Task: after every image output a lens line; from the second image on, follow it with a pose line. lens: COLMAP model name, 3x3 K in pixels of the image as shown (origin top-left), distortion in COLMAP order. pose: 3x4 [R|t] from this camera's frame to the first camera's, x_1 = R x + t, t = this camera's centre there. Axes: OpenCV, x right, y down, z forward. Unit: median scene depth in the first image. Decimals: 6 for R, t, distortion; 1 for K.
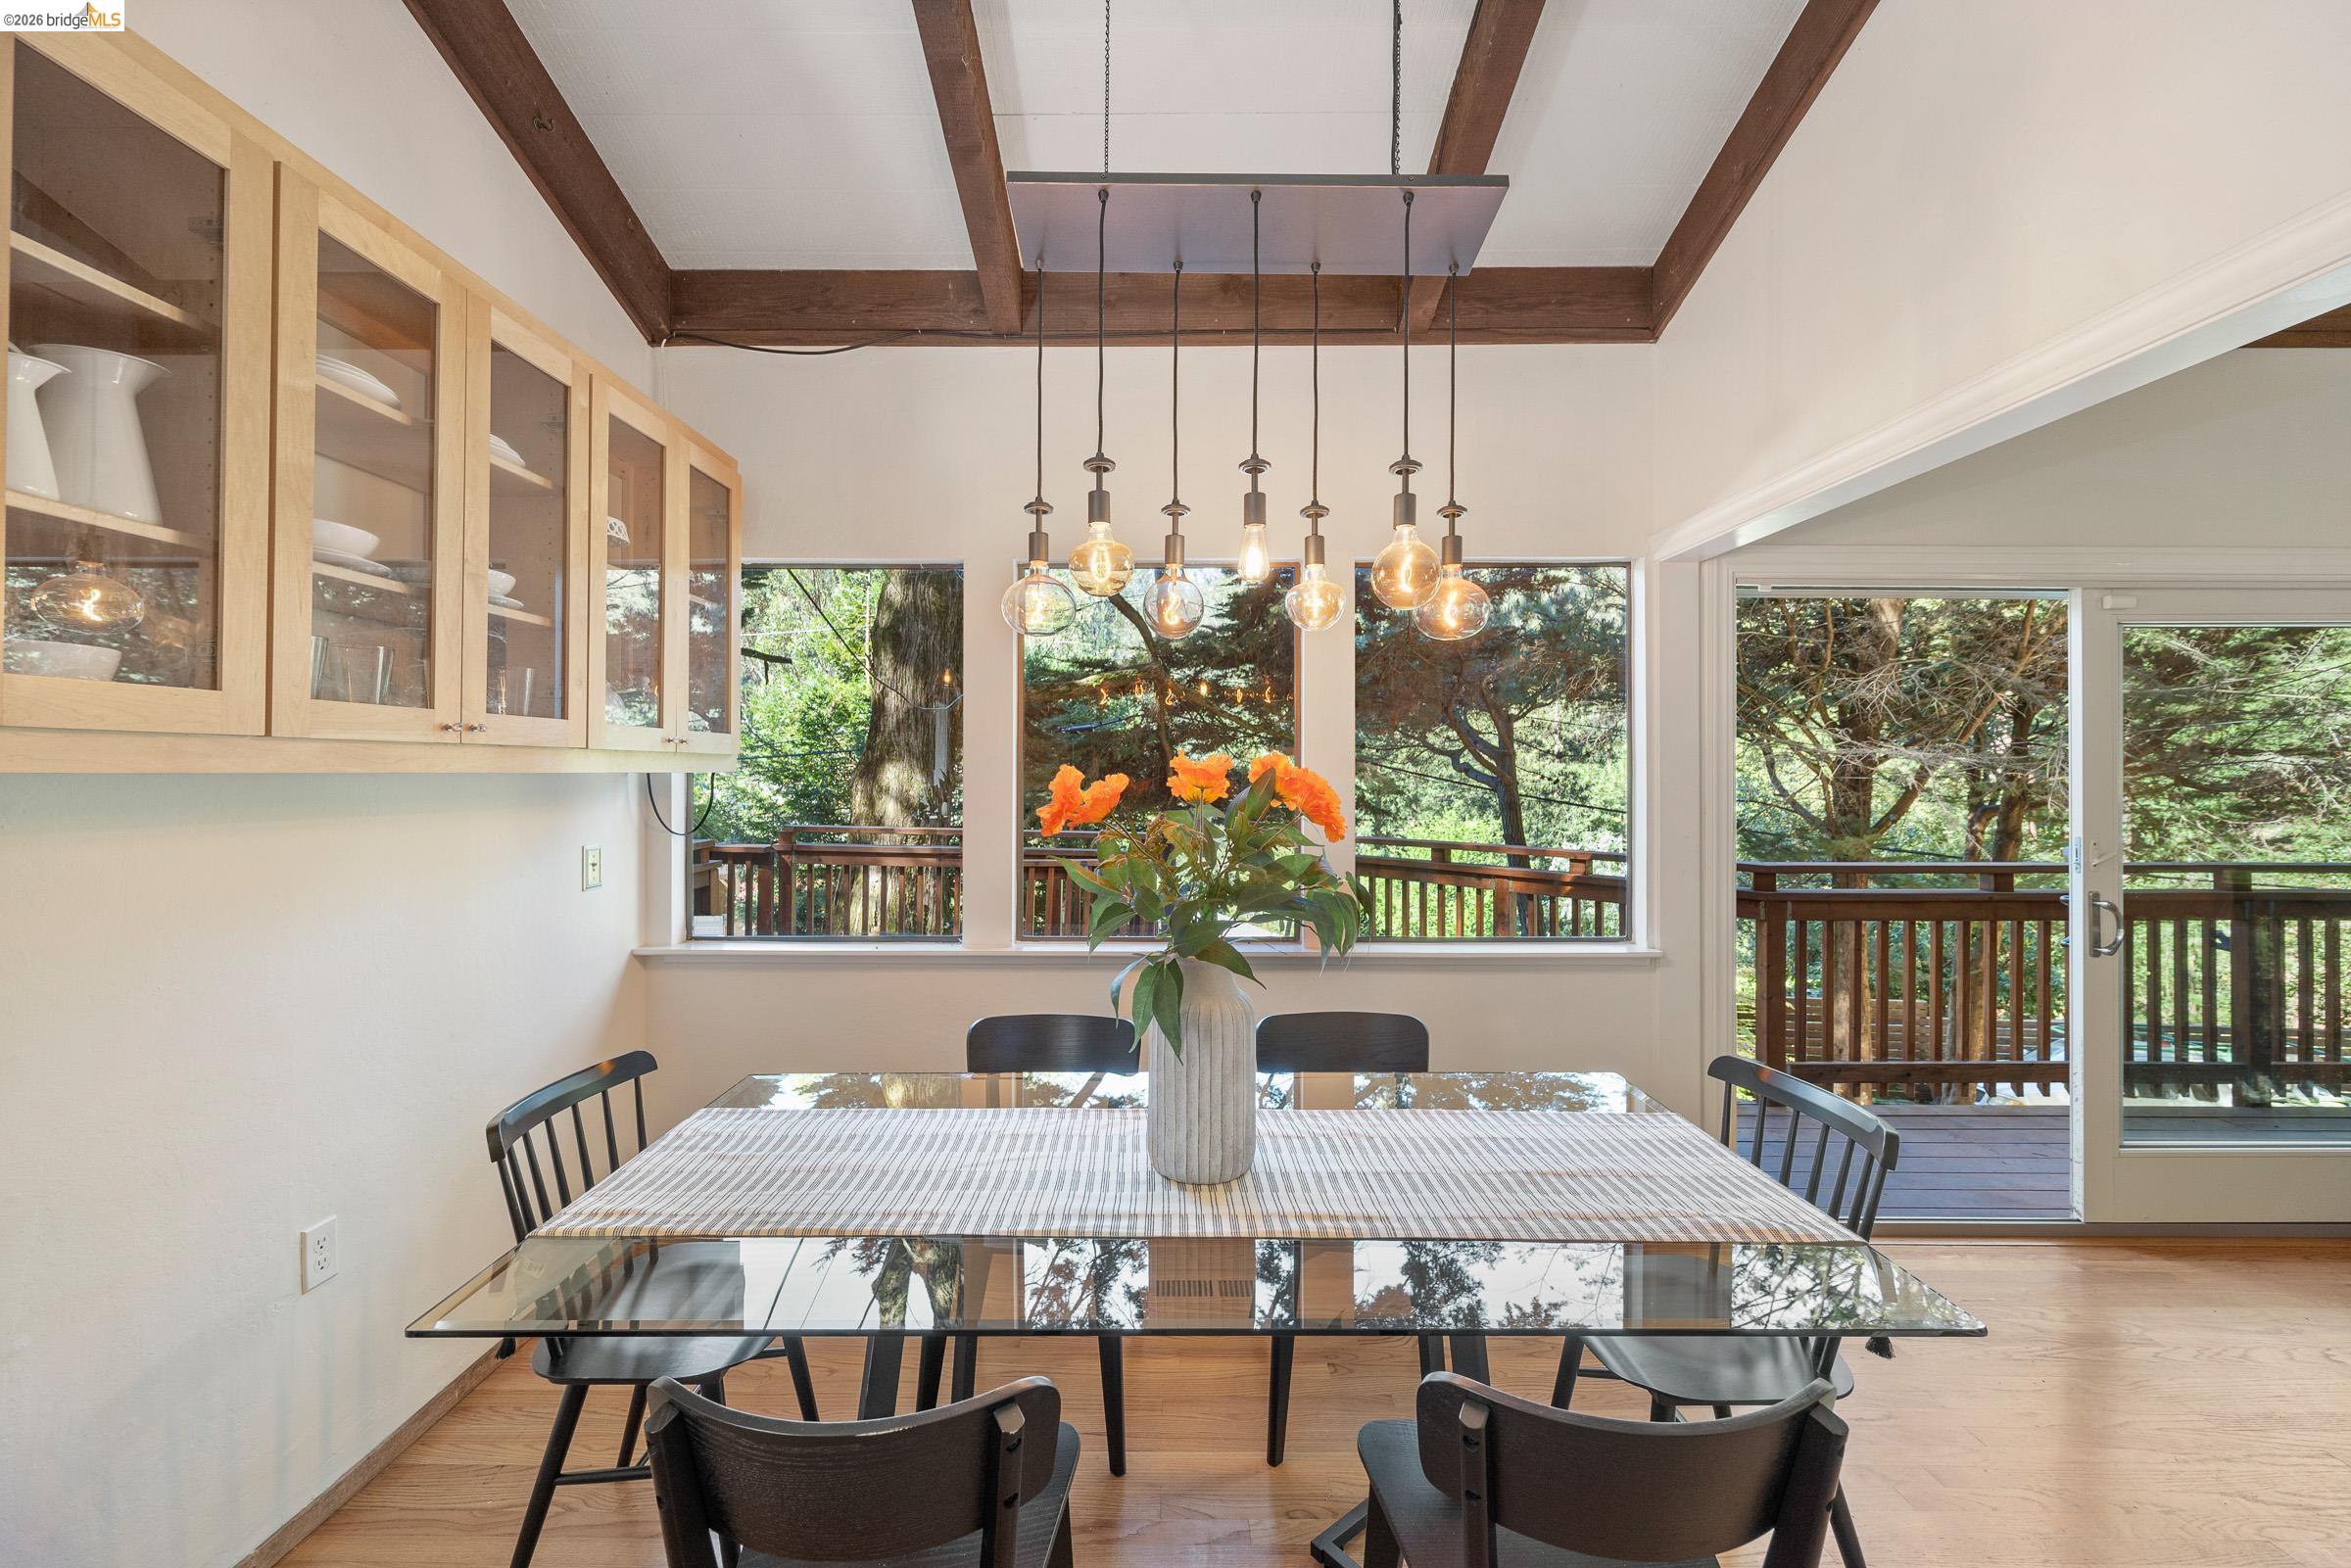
lens RADIAL K [[924.0, 0, 1149.7], [0, 924.0, 762.5], [0, 0, 1]] dist [0.000319, -0.000072]
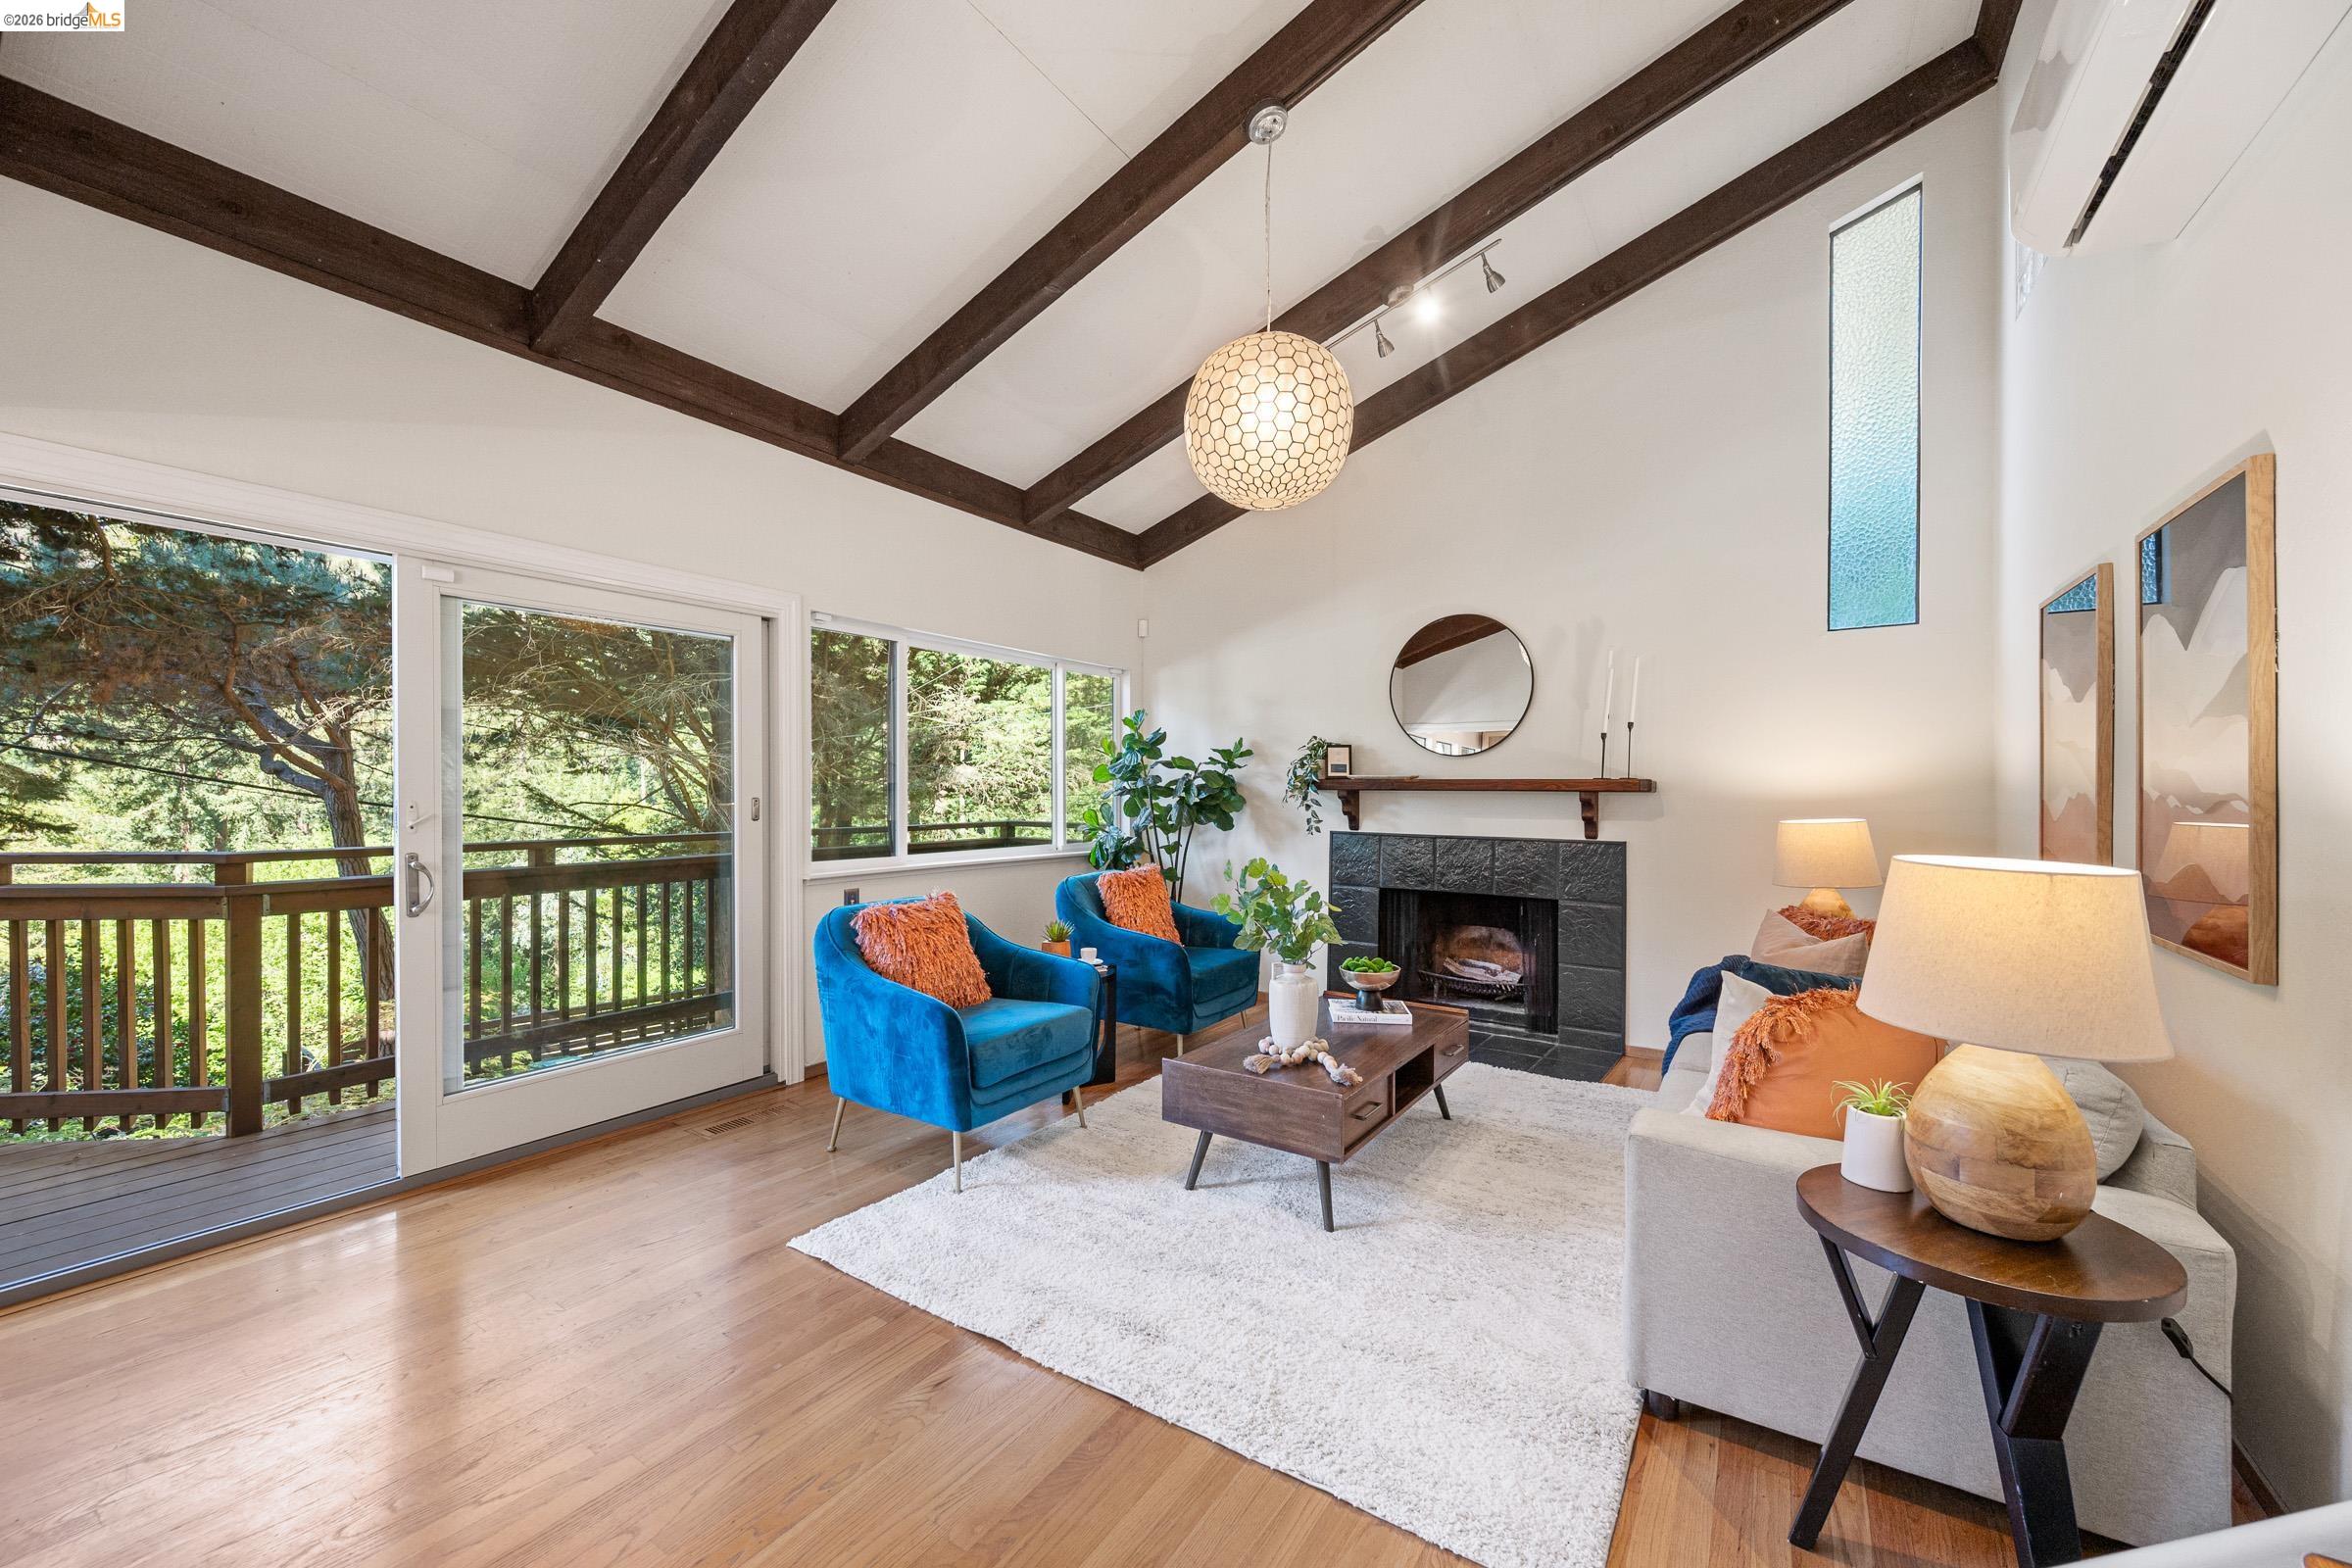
lens RADIAL K [[930.3, 0, 1170.7], [0, 930.3, 800.9], [0, 0, 1]] dist [-0.001440, -0.000539]
pose [[0.542901, -0.009997, 0.839737, 0.919315], [-0.012735, 0.999716, 0.020135, 0.072997], [-0.839700, -0.021626, 0.542620, -0.388887]]
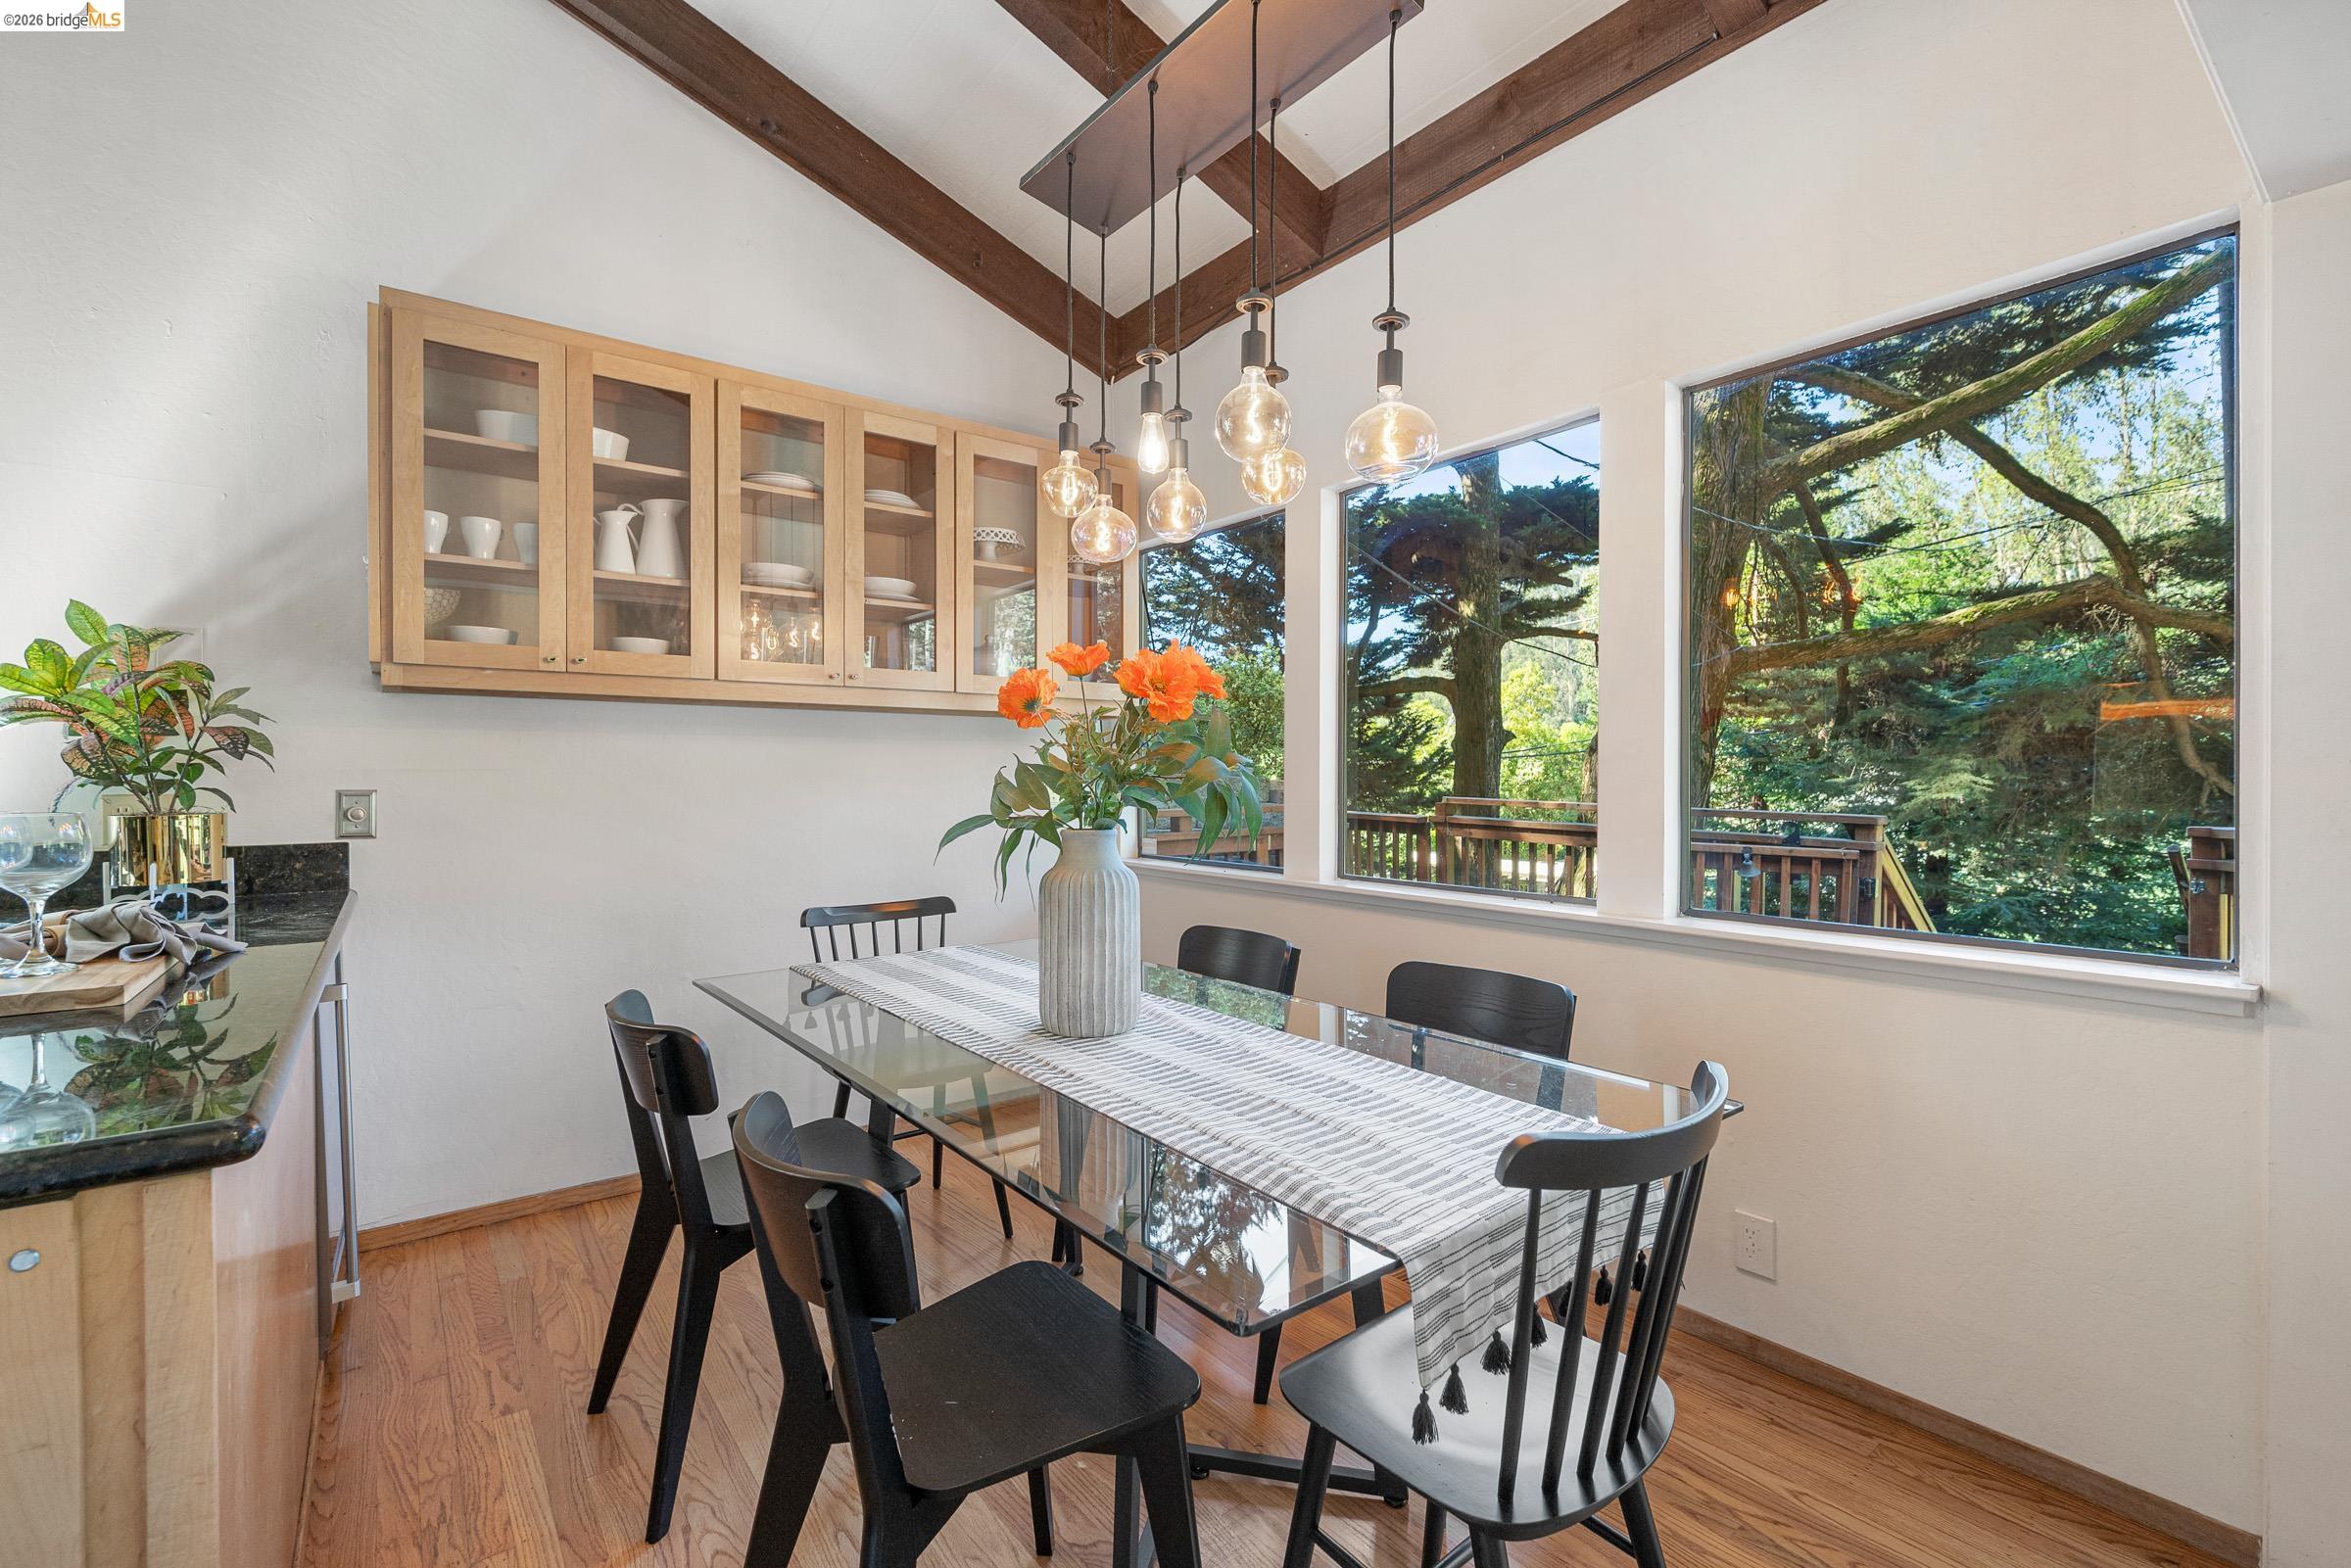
lens RADIAL K [[1012.6, 0, 1175.5], [0, 1012.6, 784.0], [0, 0, 1]] dist [-0.001639, 0.000070]
pose [[0.617145, 0.004406, -0.786837, 0.894952], [0.010187, 0.999856, 0.013589, 0.117001], [0.786784, -0.016402, 0.617011, 0.303192]]
